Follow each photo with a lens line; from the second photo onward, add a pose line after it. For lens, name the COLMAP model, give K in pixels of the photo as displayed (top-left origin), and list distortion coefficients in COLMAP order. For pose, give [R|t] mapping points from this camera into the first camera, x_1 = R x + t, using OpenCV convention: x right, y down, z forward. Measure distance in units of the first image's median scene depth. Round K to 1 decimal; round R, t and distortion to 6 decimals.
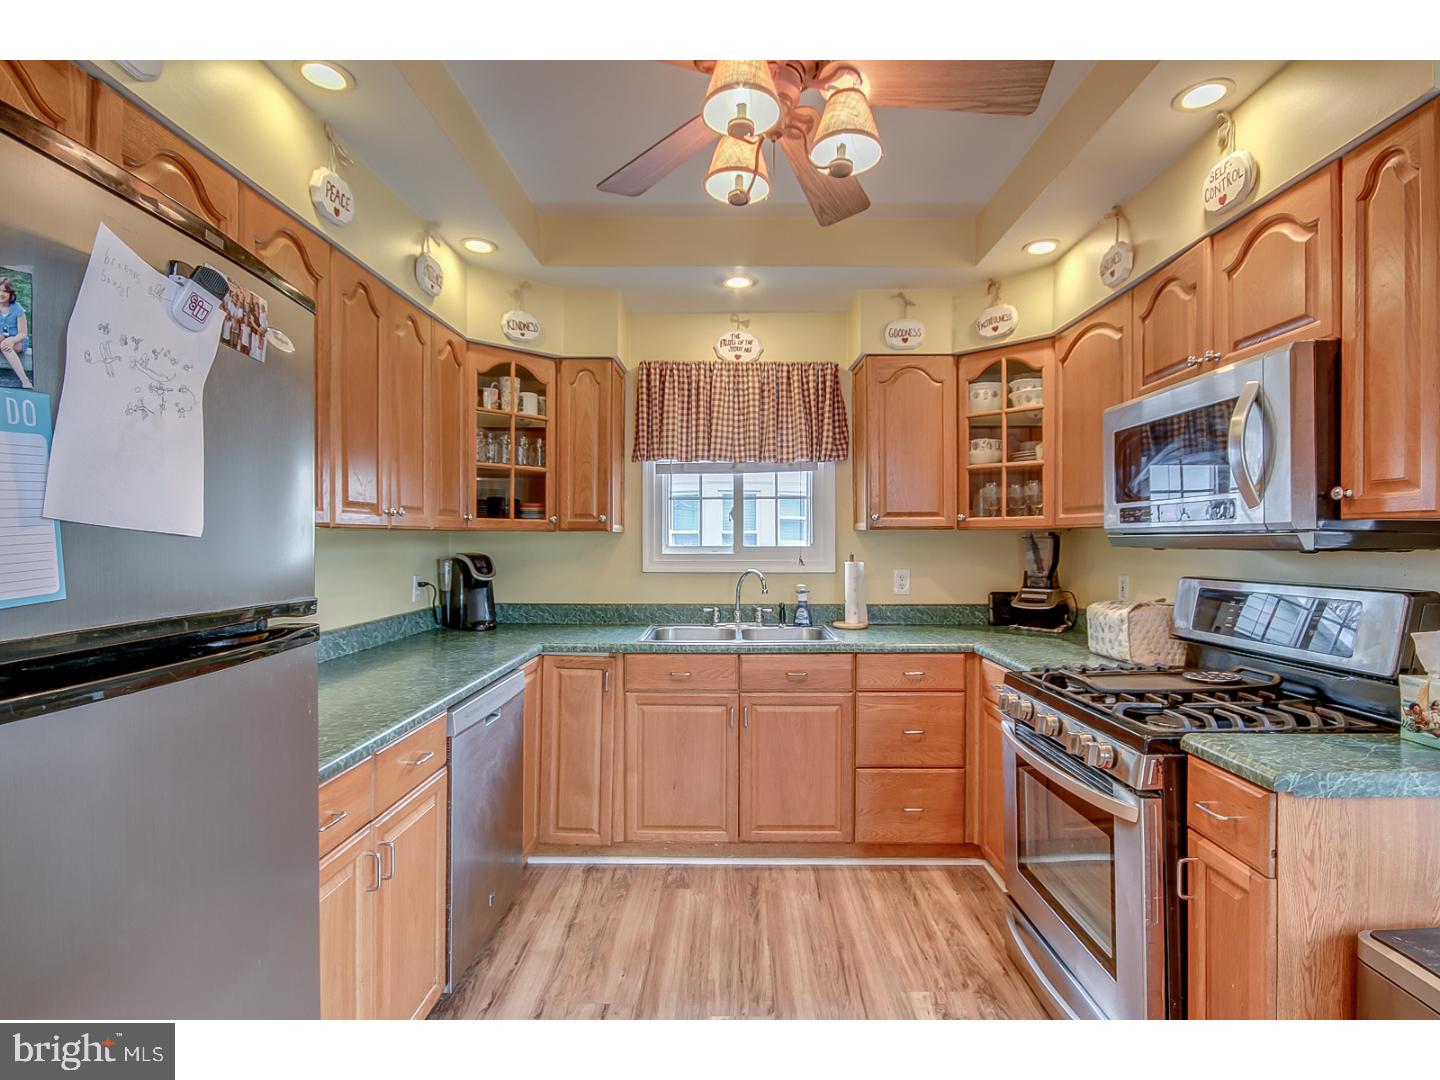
lens RADIAL K [[726.4, 0, 682.4], [0, 726.4, 543.8], [0, 0, 1]] dist [0.003495, -0.006893]
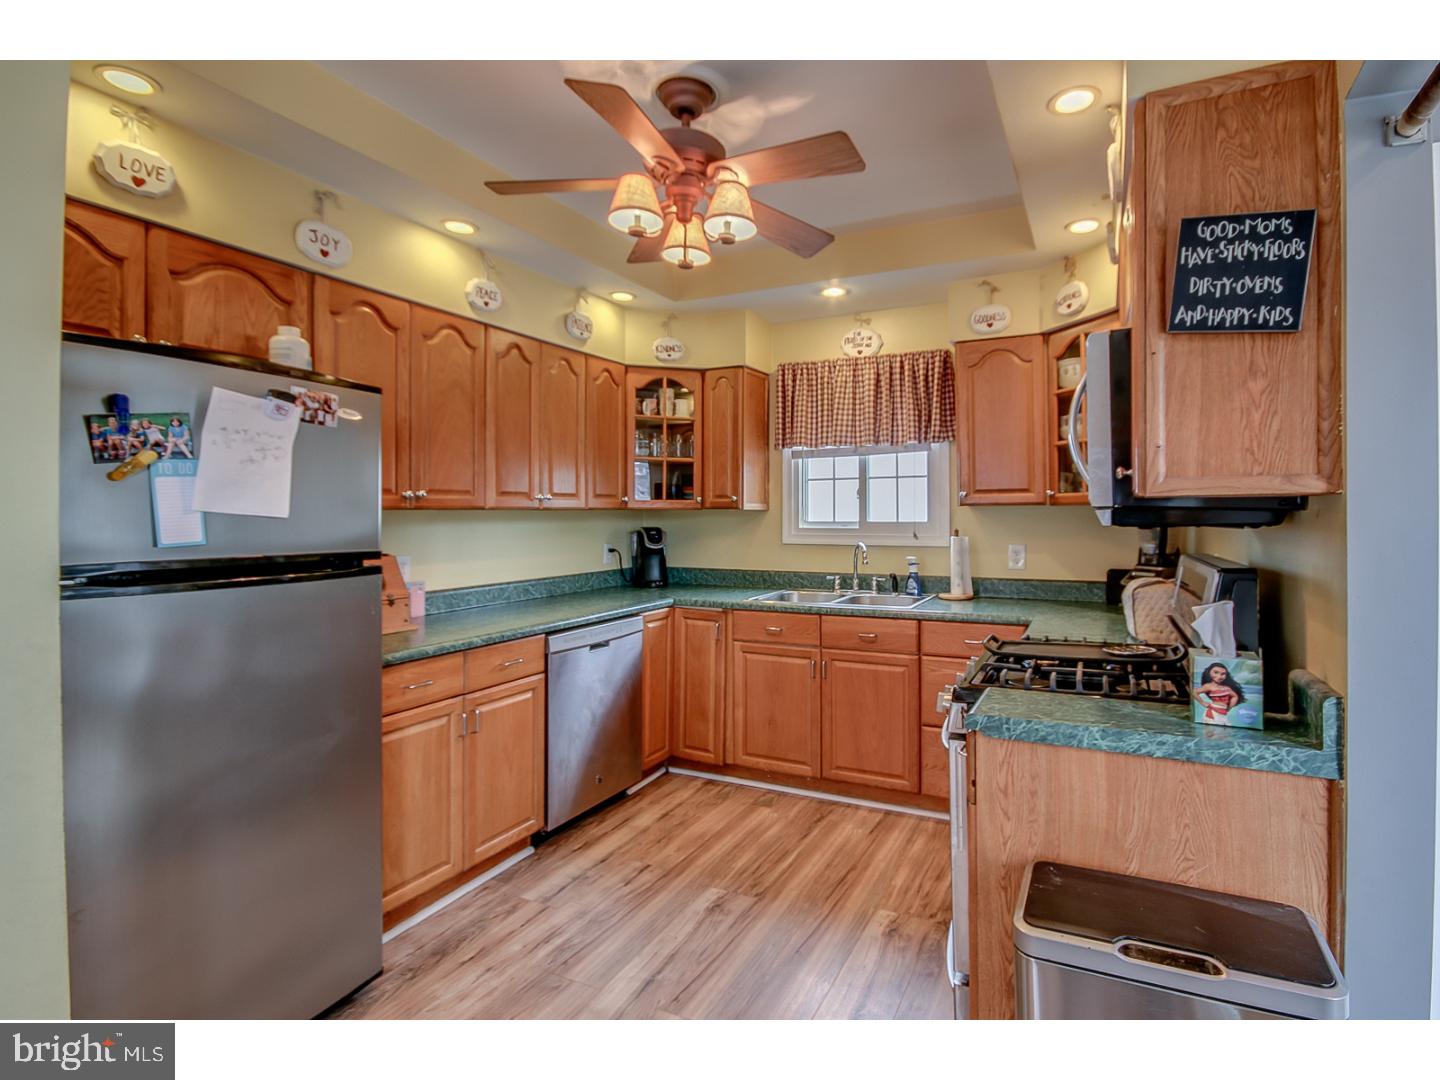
lens RADIAL K [[735.8, 0, 739.6], [0, 735.8, 509.4], [0, 0, 1]] dist [0.001169, 0.000461]
pose [[0.903891, -0.006309, -0.427716, 0.450594], [0.000891, 0.999917, -0.012867, -0.001260], [0.427761, 0.011249, 0.903822, -0.113978]]
